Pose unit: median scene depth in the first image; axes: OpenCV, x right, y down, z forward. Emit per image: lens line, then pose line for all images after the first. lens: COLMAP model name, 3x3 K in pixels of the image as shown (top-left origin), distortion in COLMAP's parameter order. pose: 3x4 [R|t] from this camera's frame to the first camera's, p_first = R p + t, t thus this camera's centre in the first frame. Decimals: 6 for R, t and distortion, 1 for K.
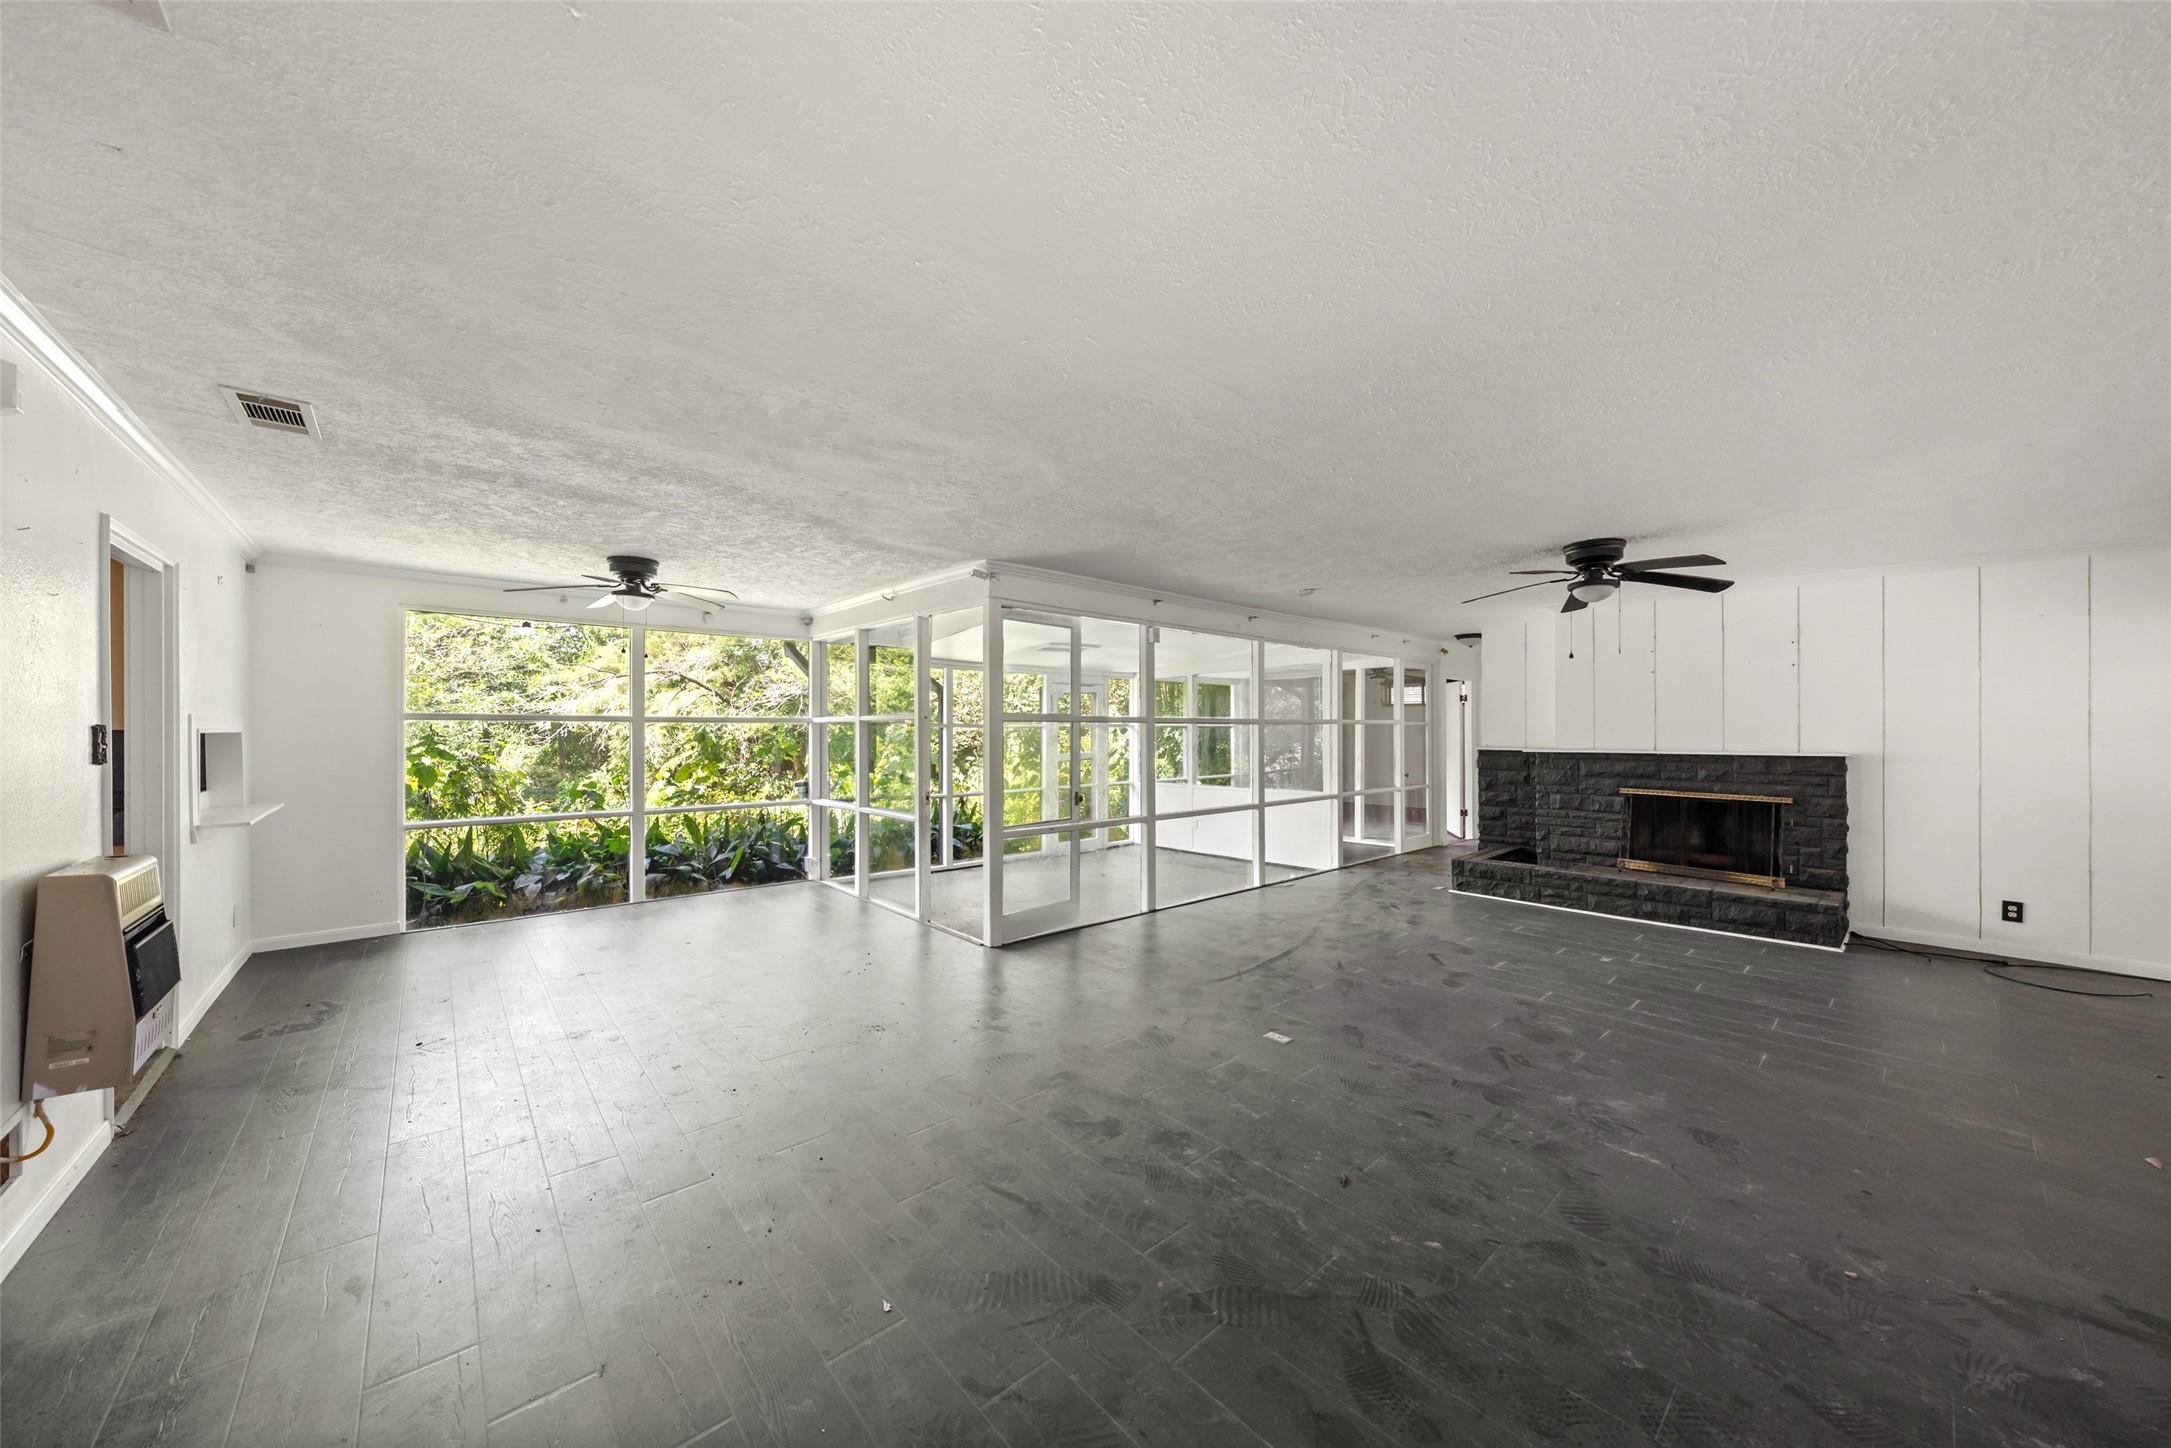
lens RADIAL K [[739.6, 0, 1088.7], [0, 739.6, 727.7], [0, 0, 1]] dist [-0.000557, 0.000001]
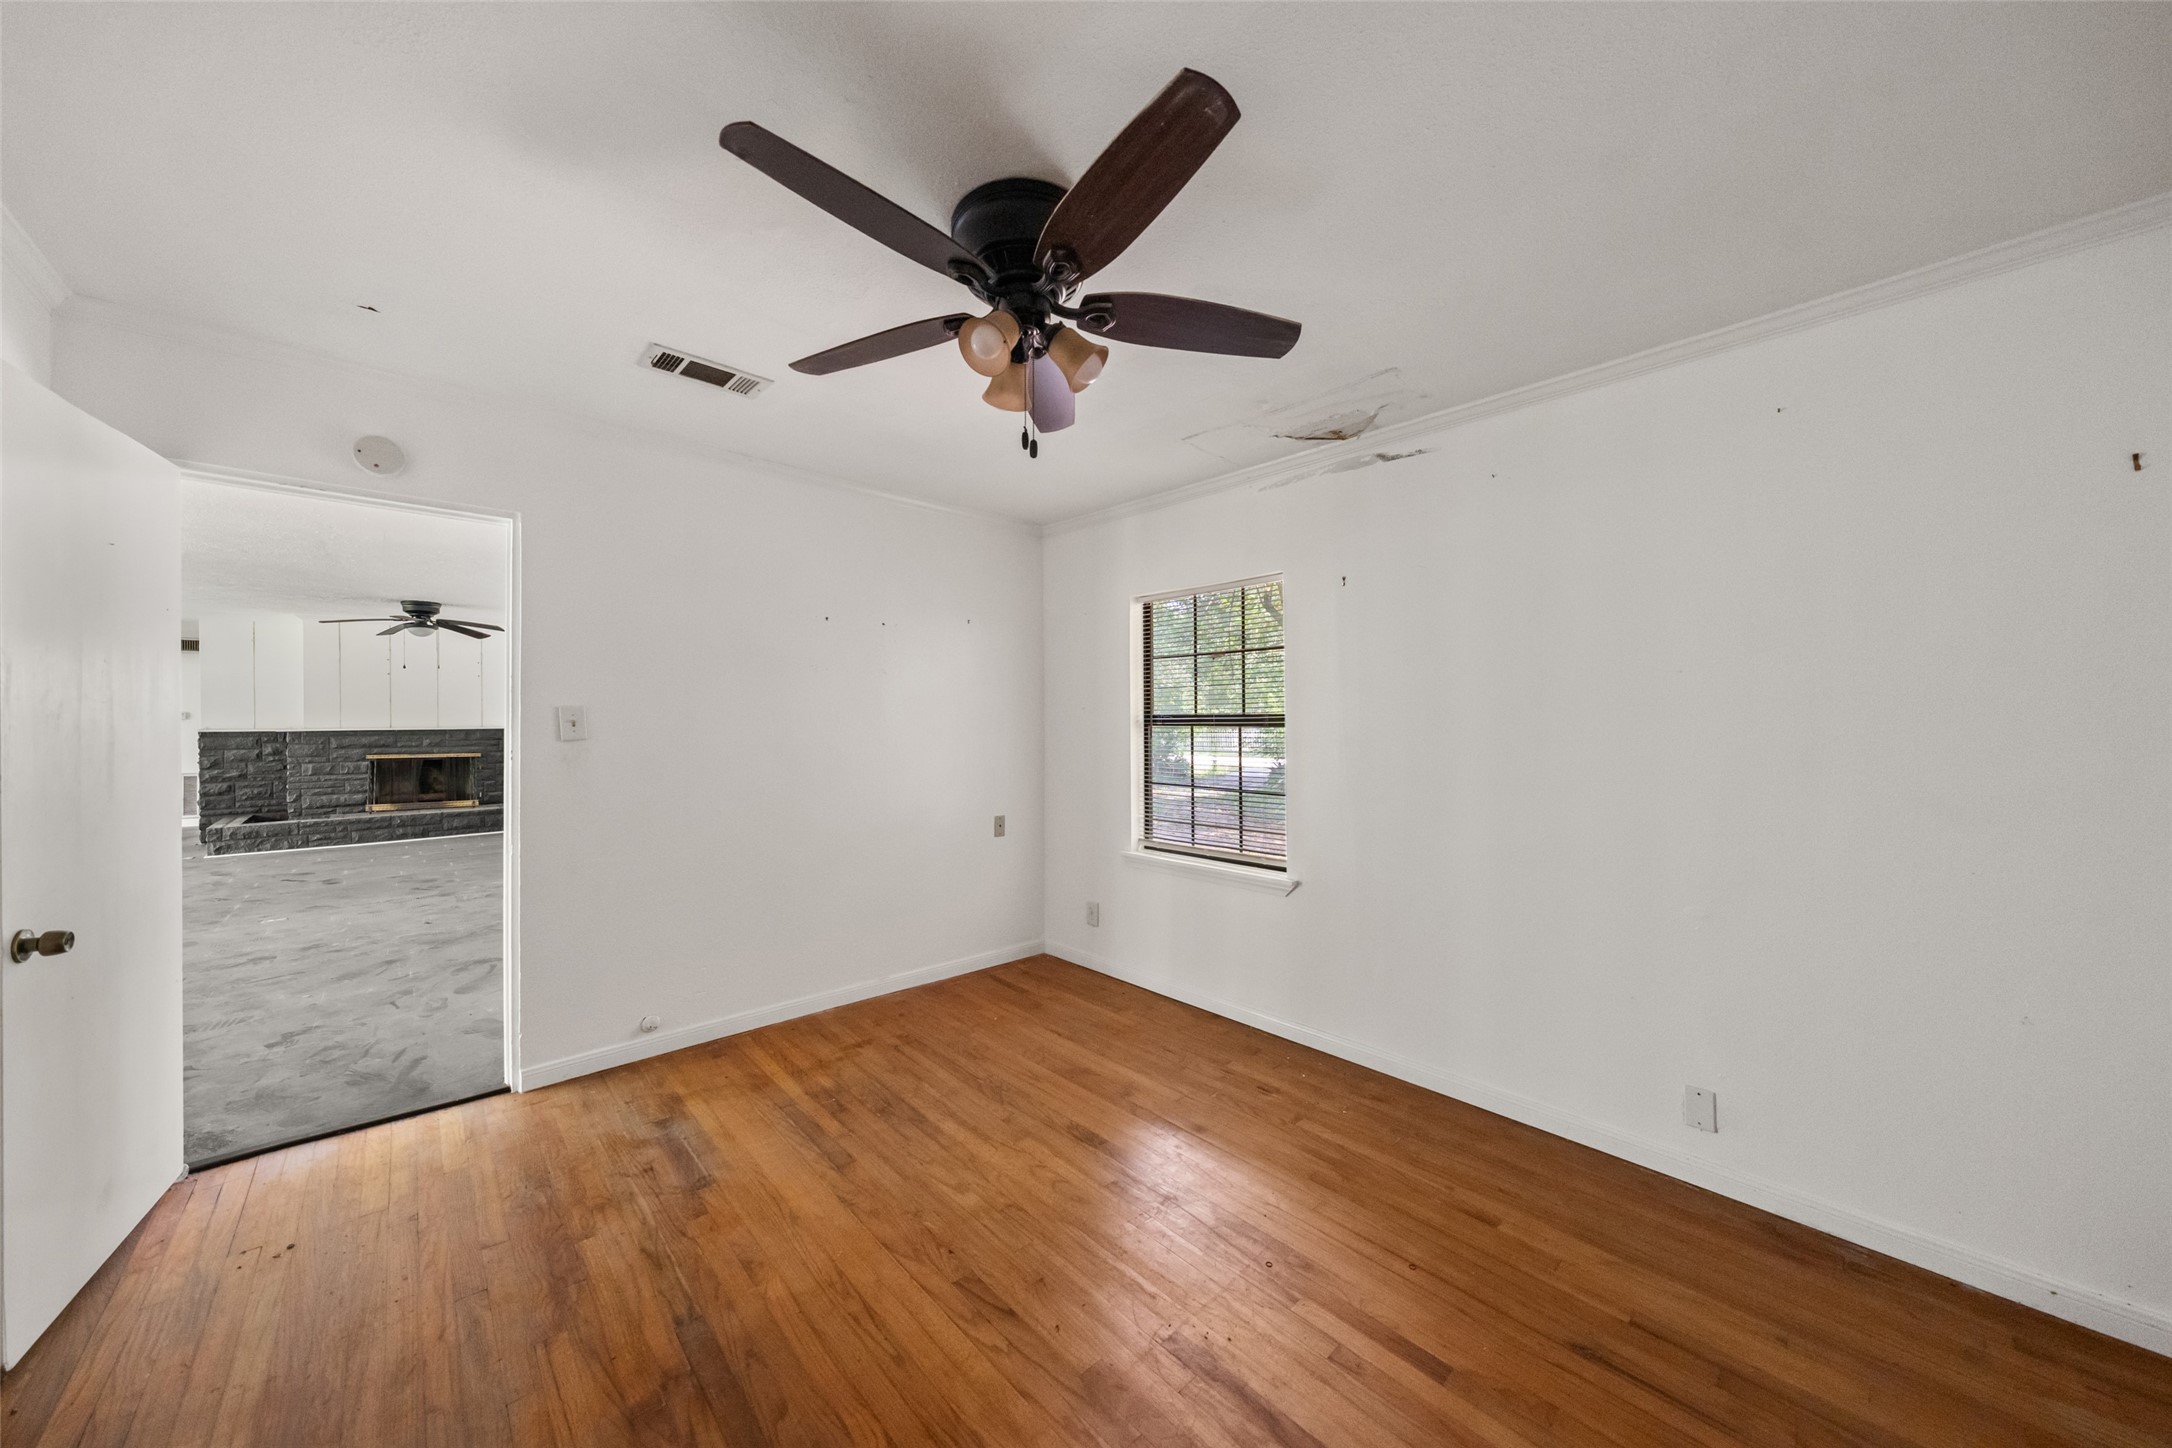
lens RADIAL K [[726.2, 0, 1054.2], [0, 726.2, 723.2], [0, 0, 1]] dist [-0.000901, -0.000058]
pose [[-0.004981, -0.003490, 0.999982, -0.763152], [-0.002412, 0.999991, 0.003478, 0.014918], [-0.999985, -0.002394, -0.004990, -0.341129]]
